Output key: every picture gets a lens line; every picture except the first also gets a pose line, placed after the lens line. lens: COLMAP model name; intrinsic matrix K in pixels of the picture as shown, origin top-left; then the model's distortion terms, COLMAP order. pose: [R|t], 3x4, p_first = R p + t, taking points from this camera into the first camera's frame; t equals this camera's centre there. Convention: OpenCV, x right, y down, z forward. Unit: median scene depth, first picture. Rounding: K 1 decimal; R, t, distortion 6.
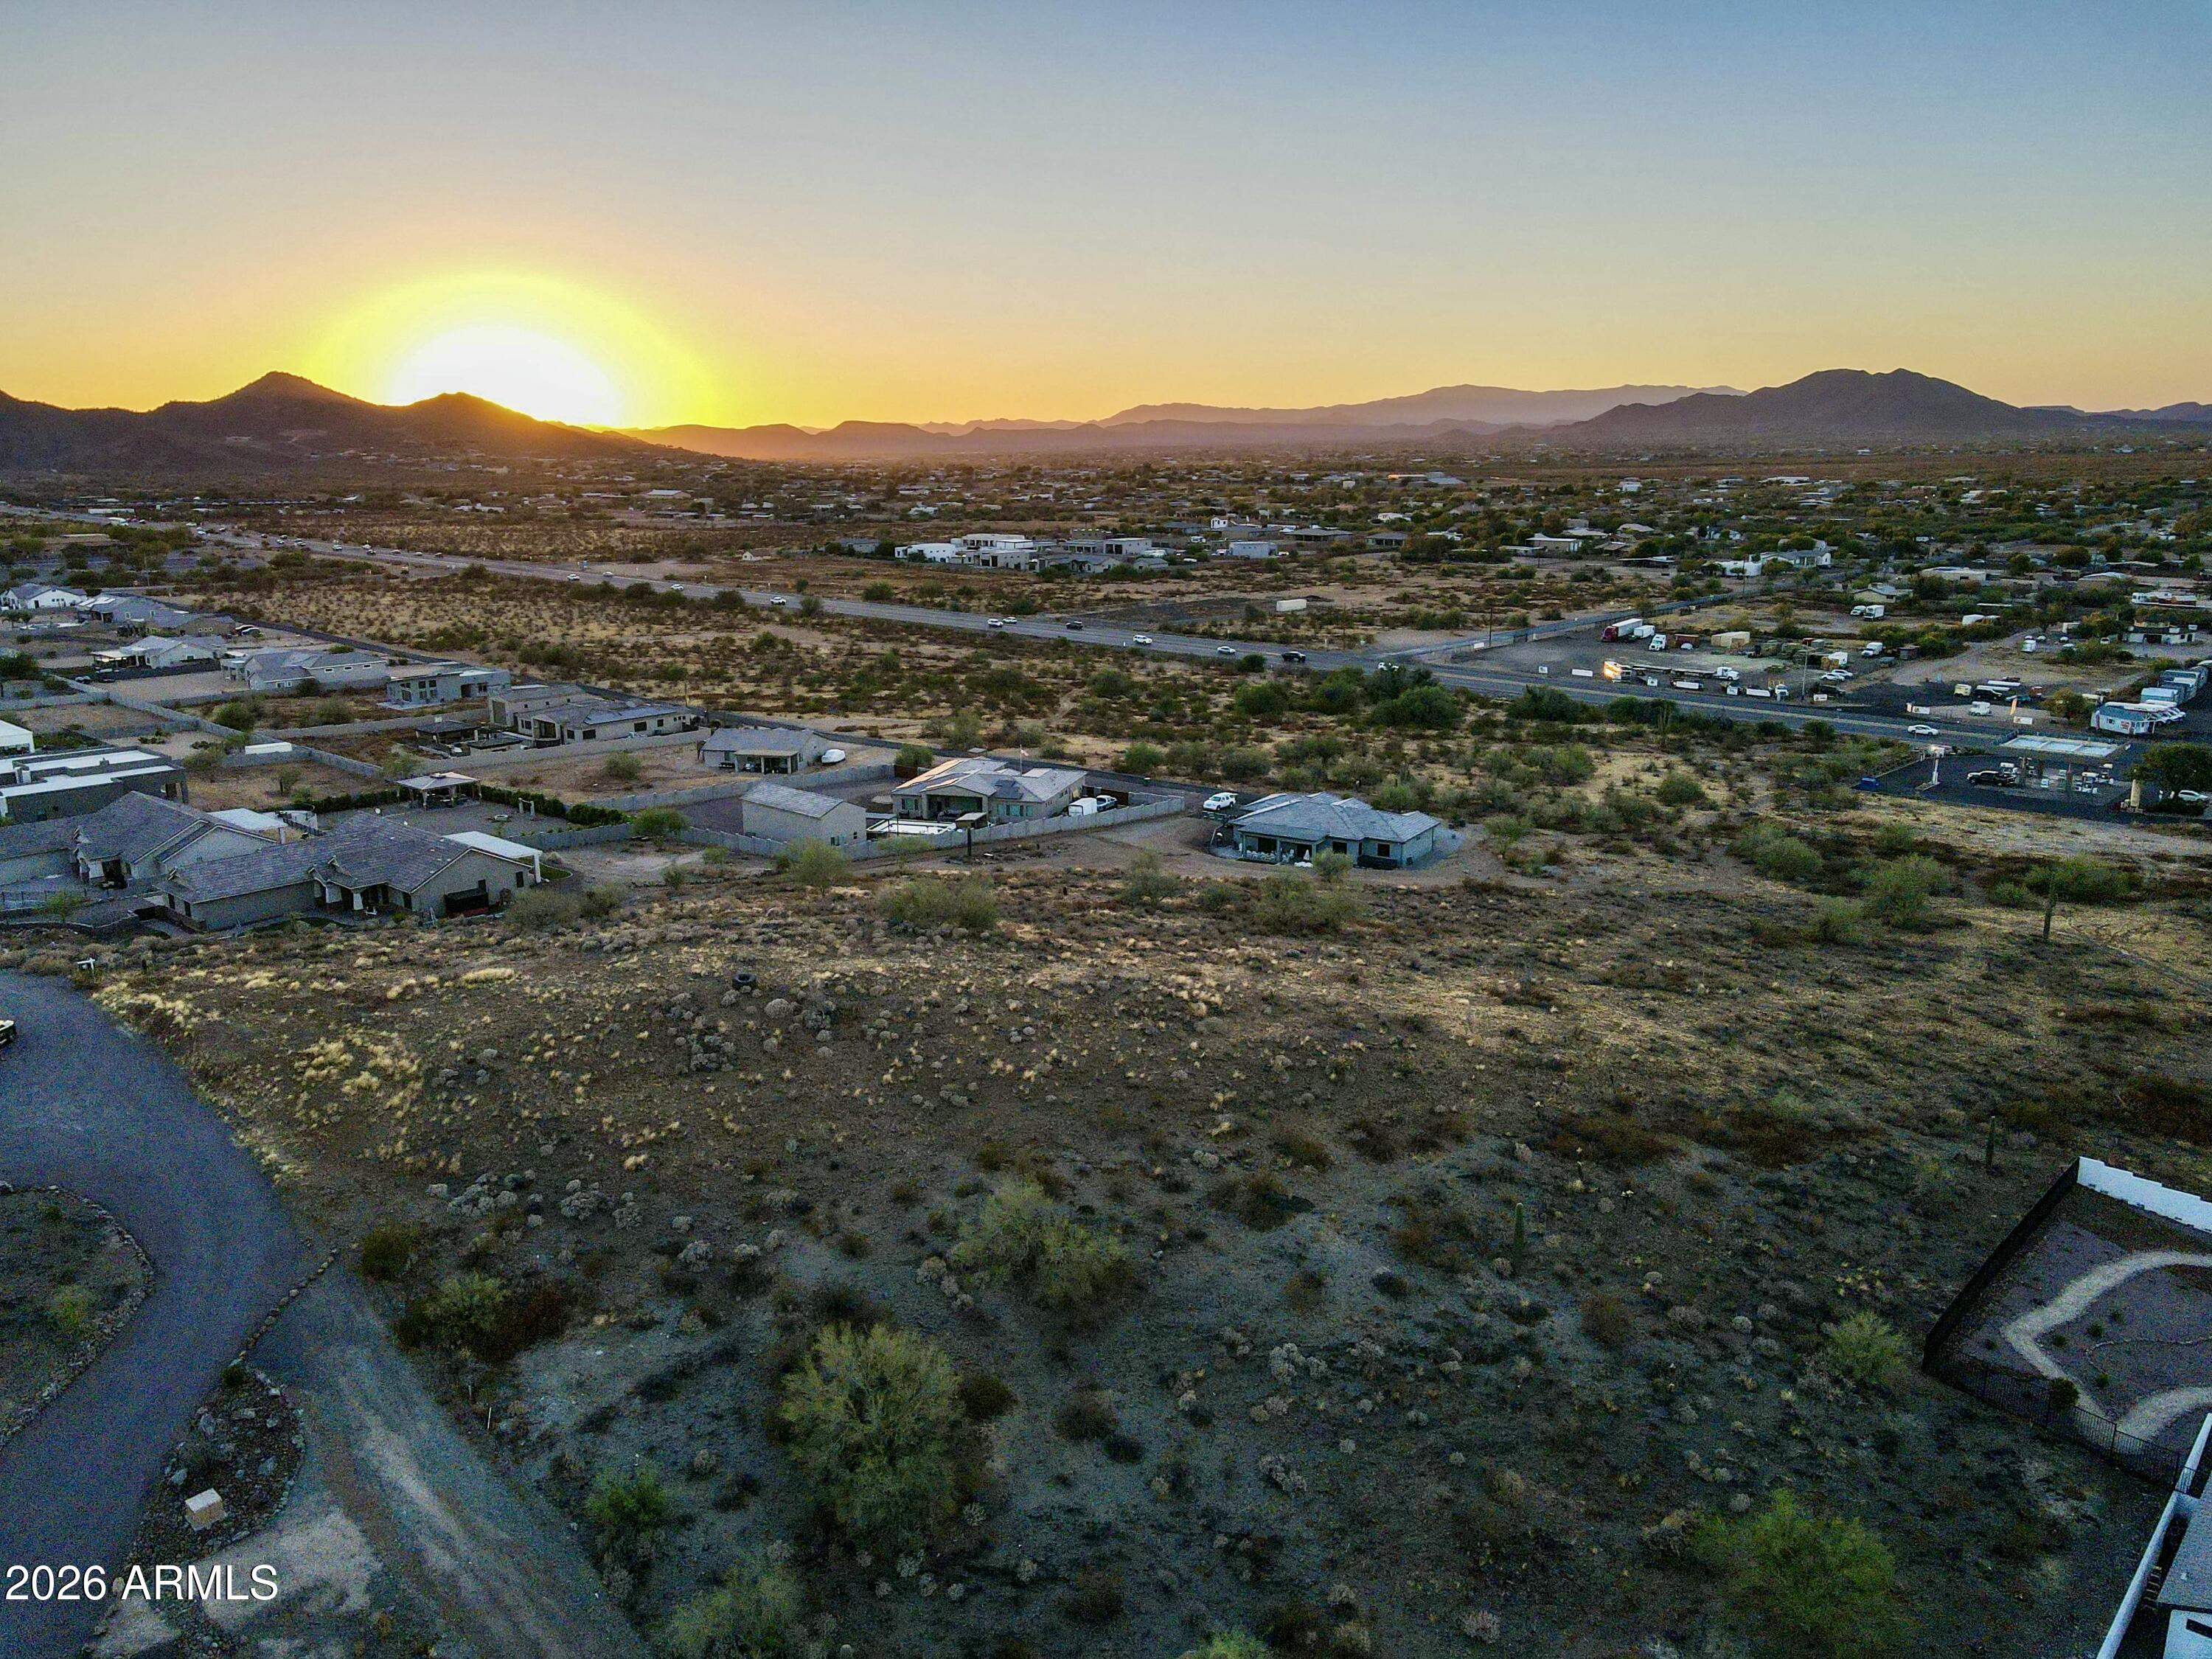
lens RADIAL K [[1618.6, 0, 1096.1], [0, 1618.6, 831.6], [0, 0, 1]] dist [0.006392, 0.030956]
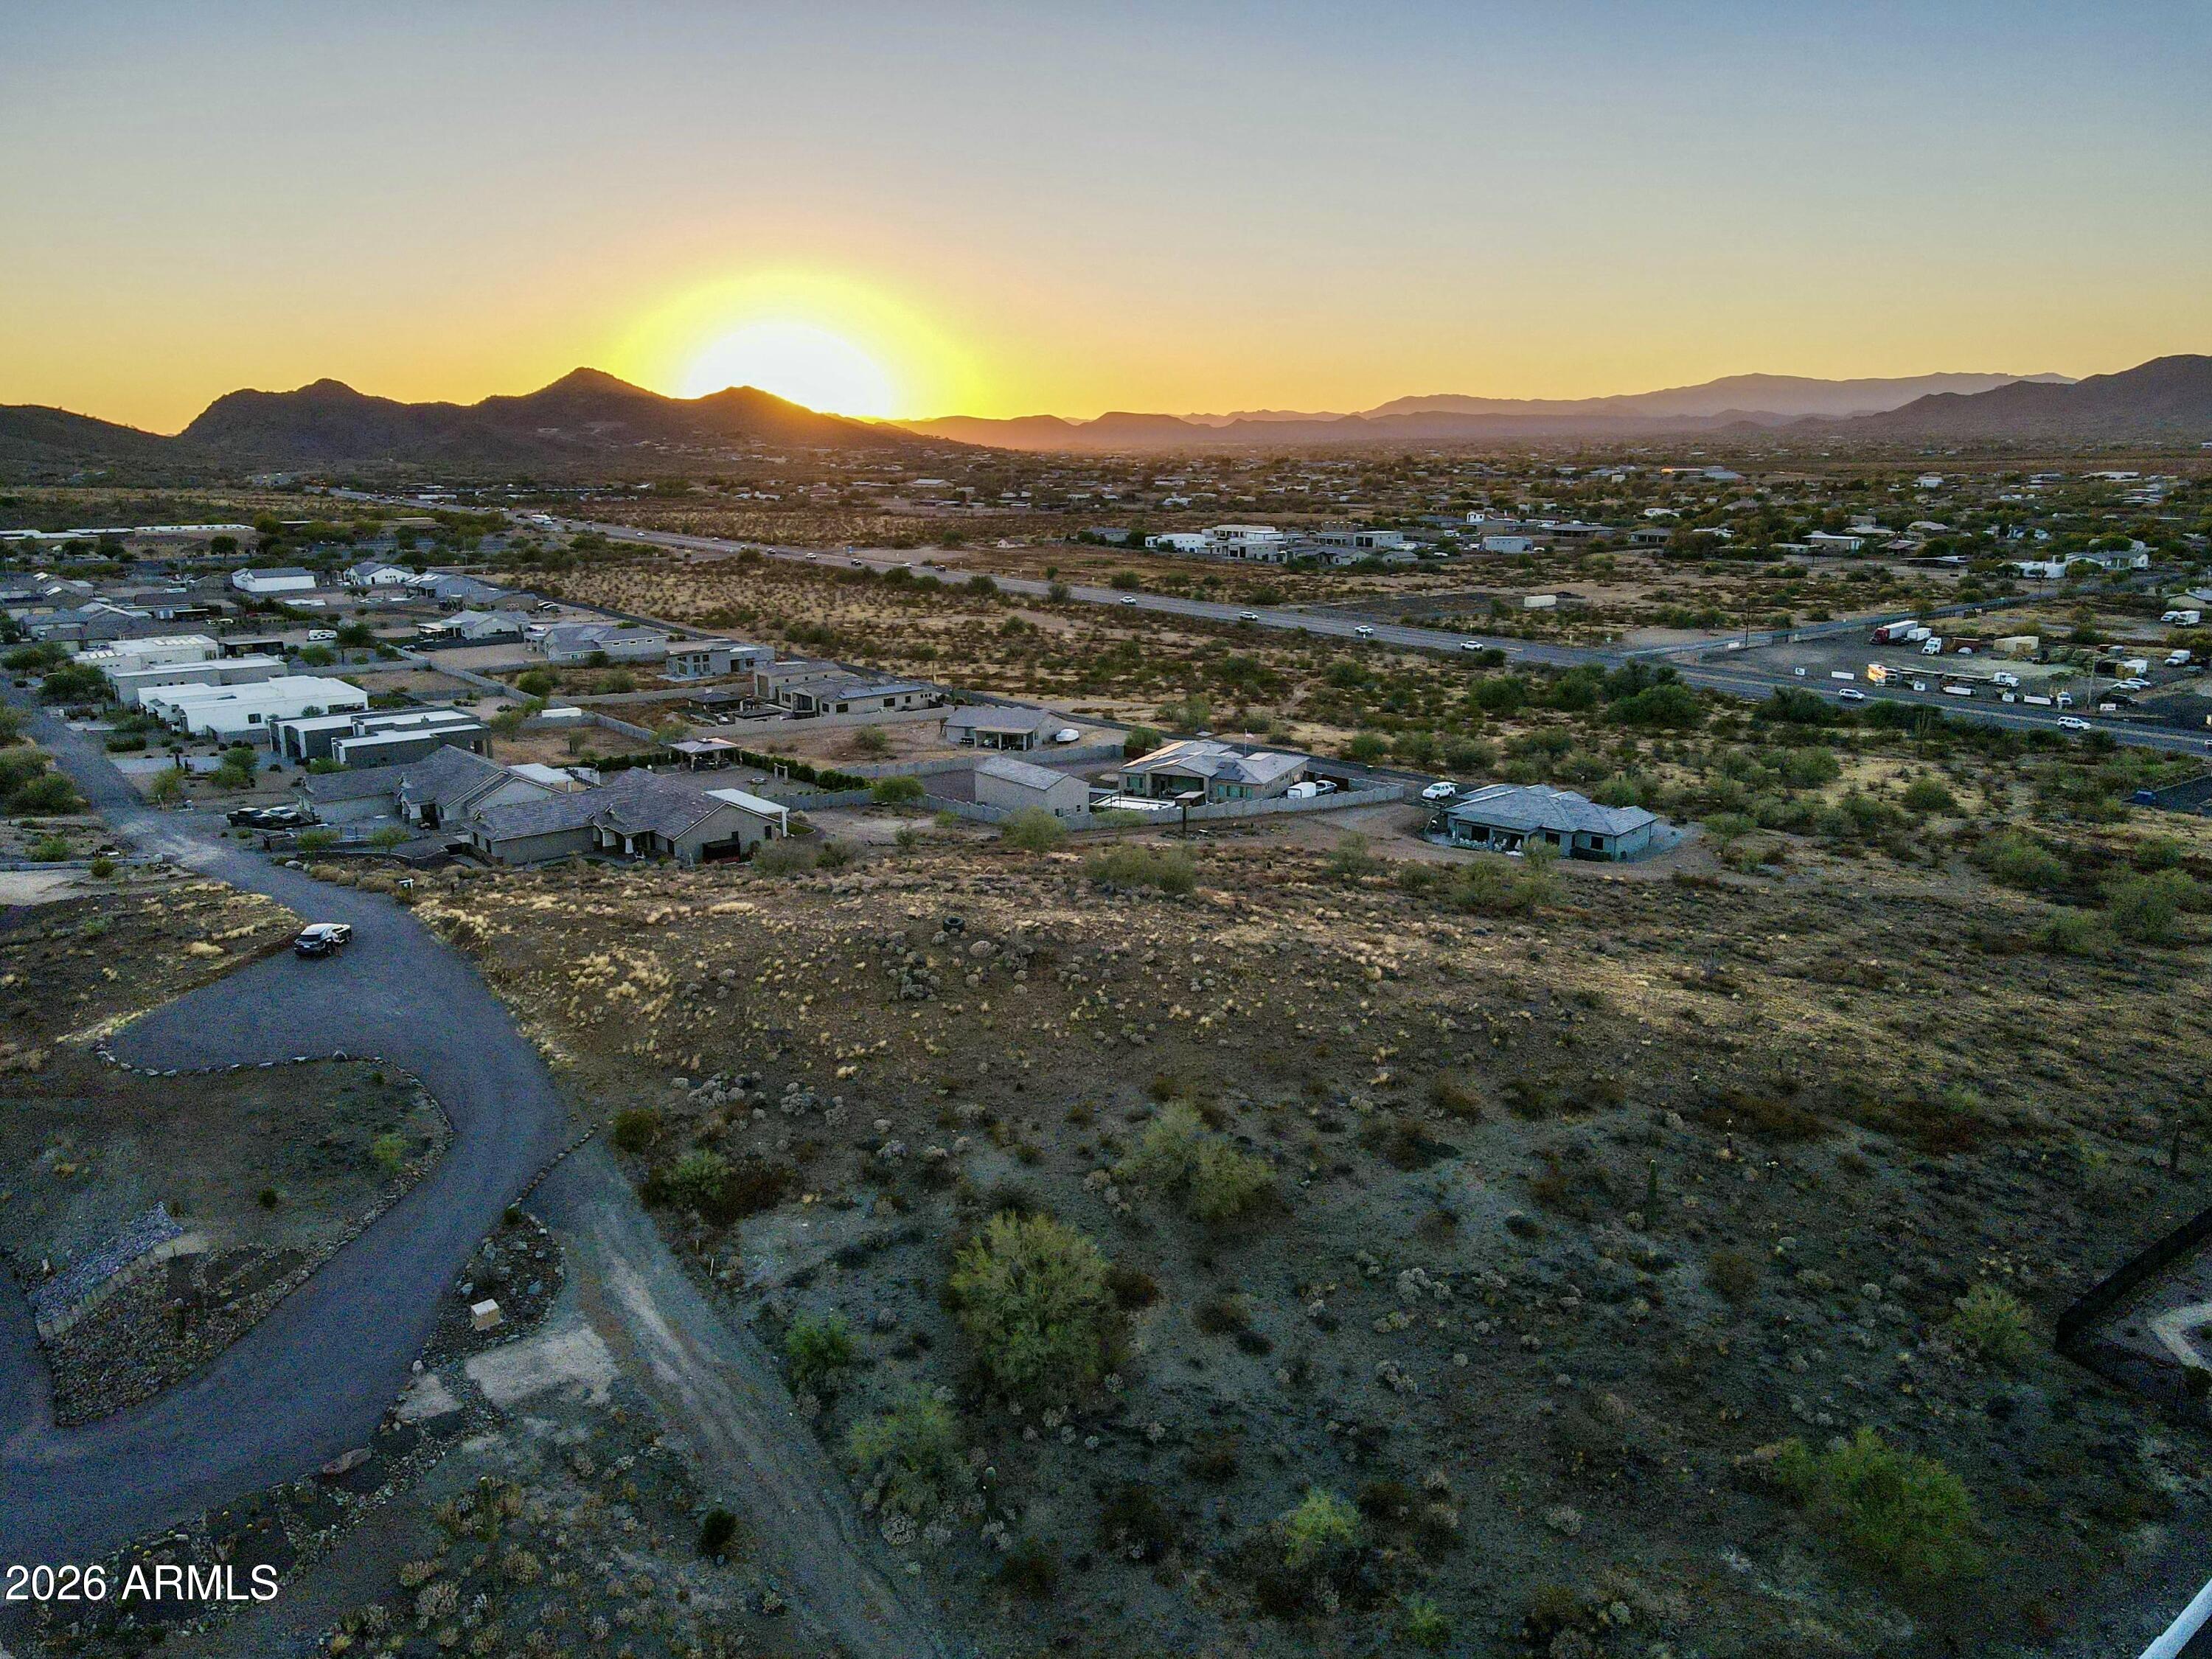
lens RADIAL K [[1621.6, 0, 1096.6], [0, 1621.6, 832.6], [0, 0, 1]] dist [-0.014687, 0.074788]
pose [[0.987822, 0.039858, -0.150397, 0.021520], [-0.039040, 0.999202, 0.008386, 0.008770], [0.150611, -0.002413, 0.988590, -0.038142]]
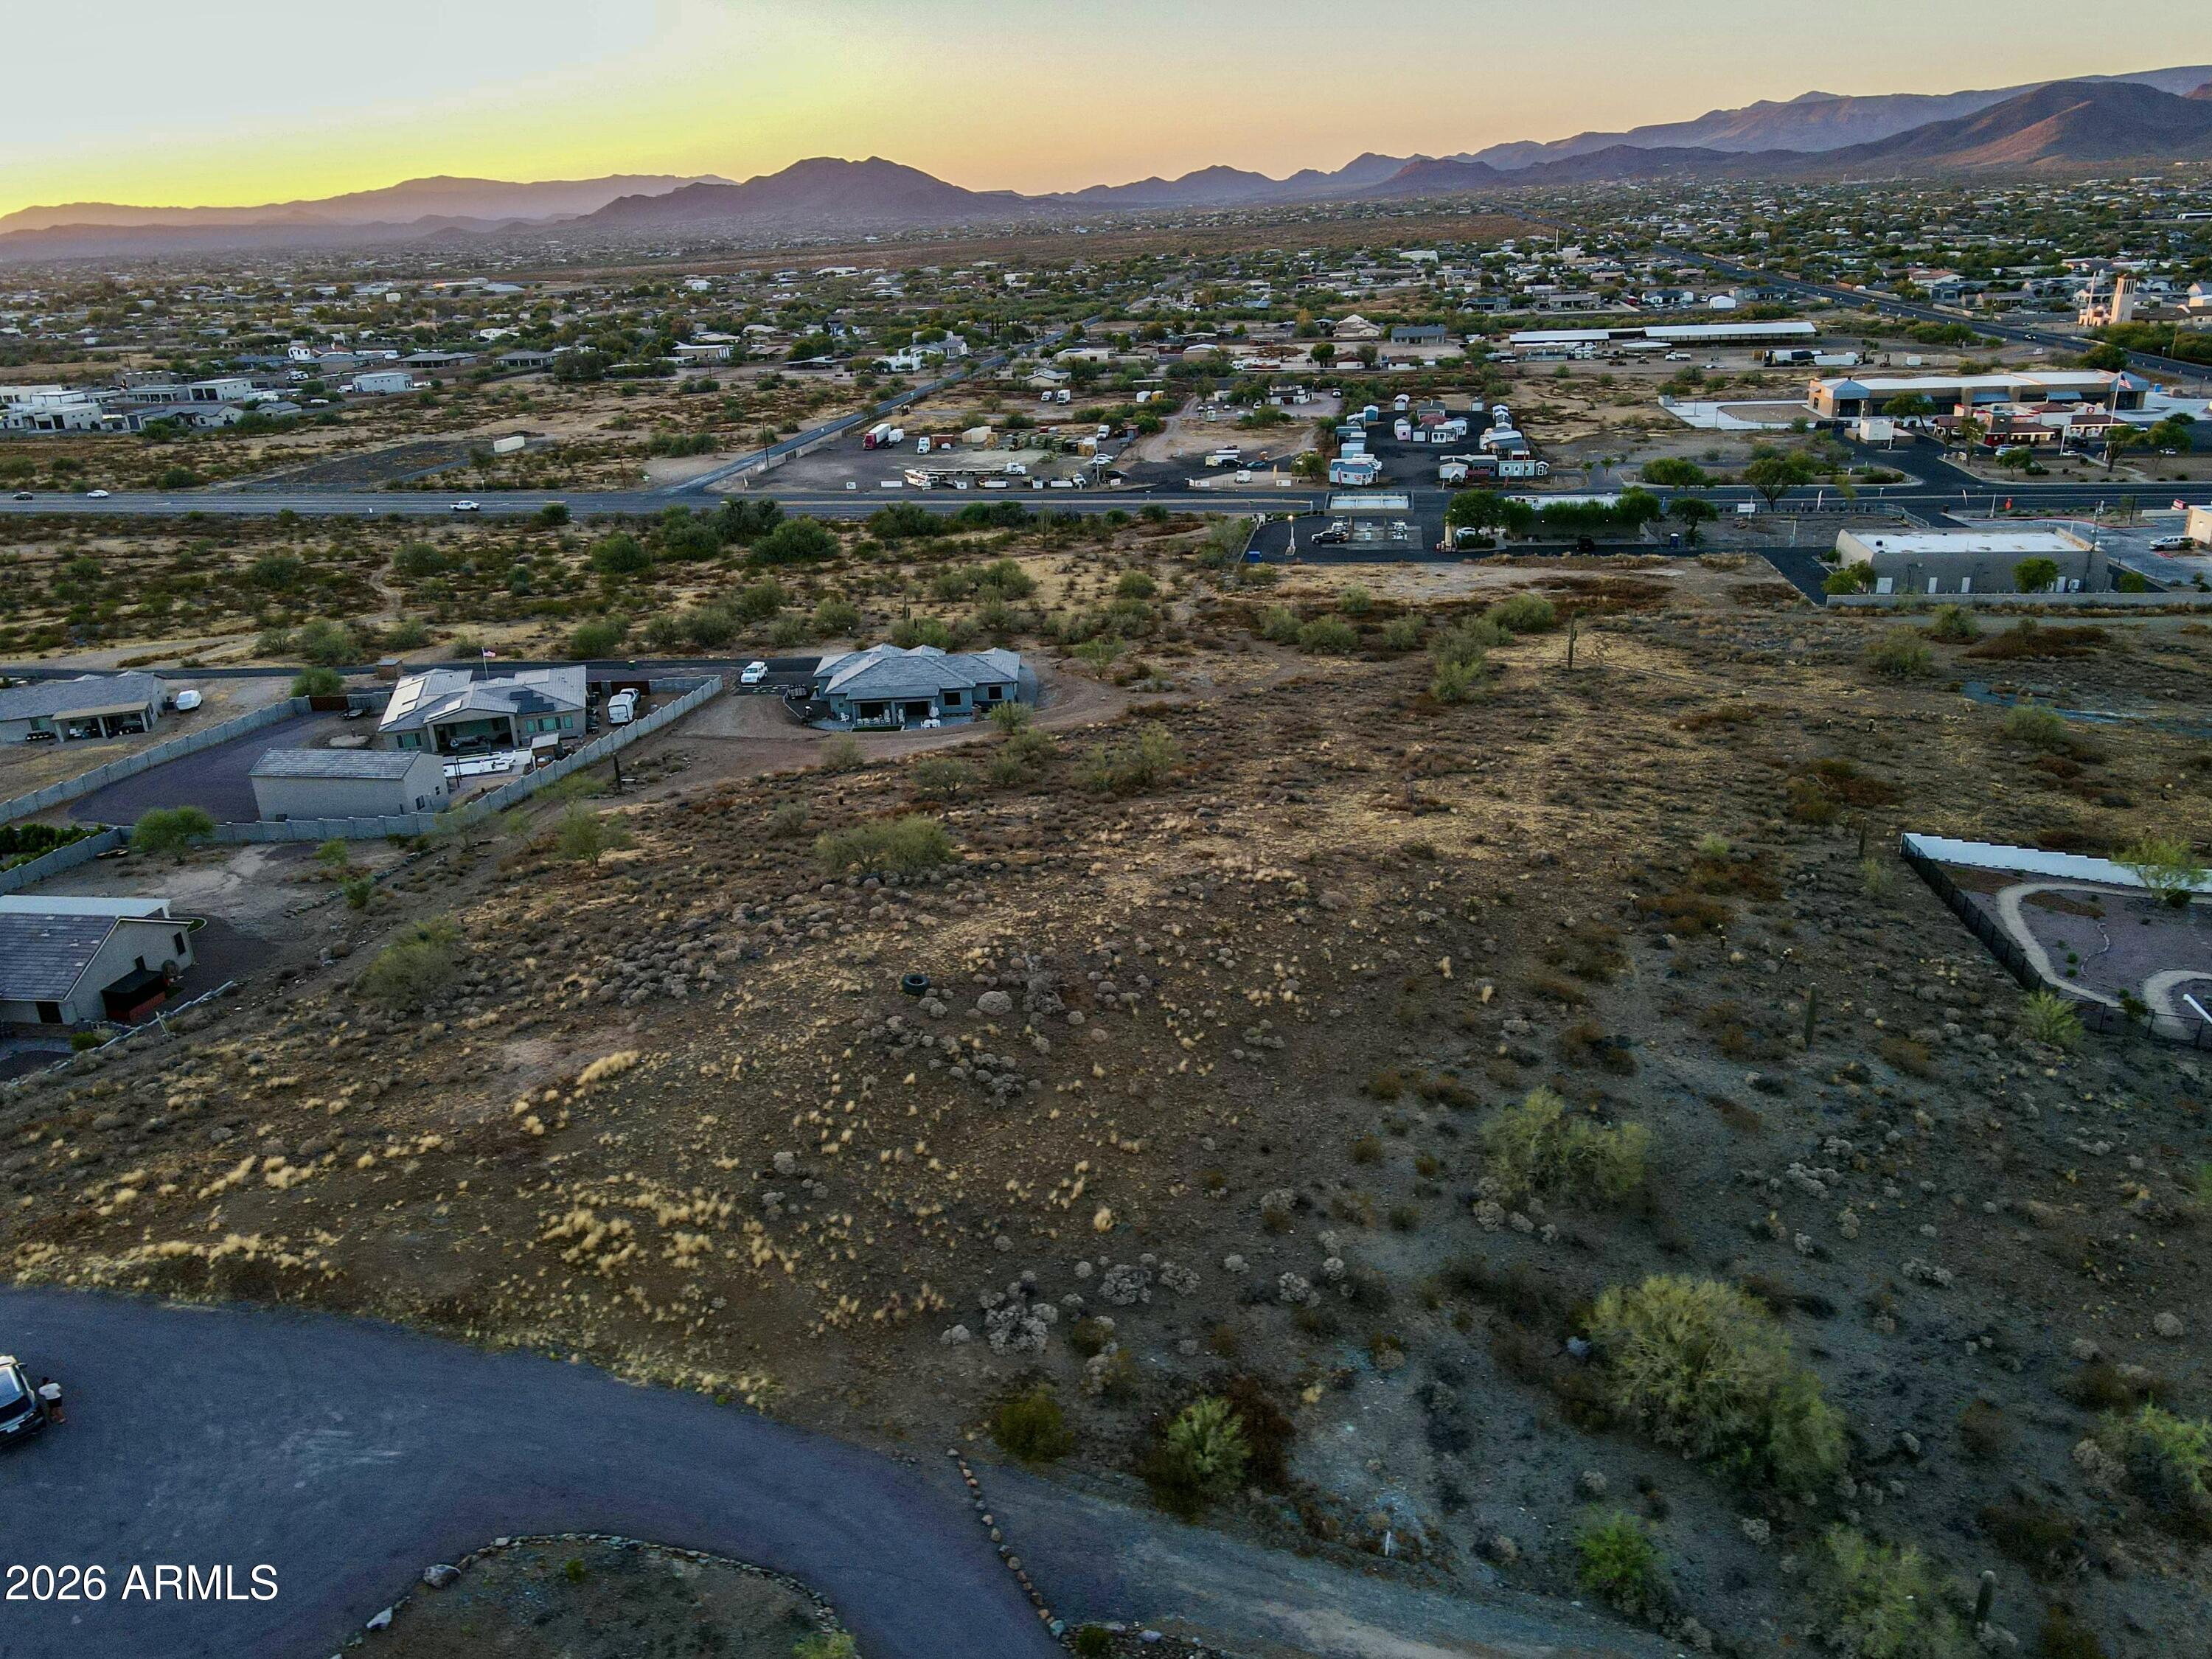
lens RADIAL K [[1613.6, 0, 1098.3], [0, 1613.6, 835.3], [0, 0, 1]] dist [0.010953, 0.020886]
pose [[0.837632, -0.223442, 0.498444, -0.276340], [0.163095, 0.973189, 0.162180, -0.052723], [-0.521318, -0.054553, 0.851617, 0.125583]]
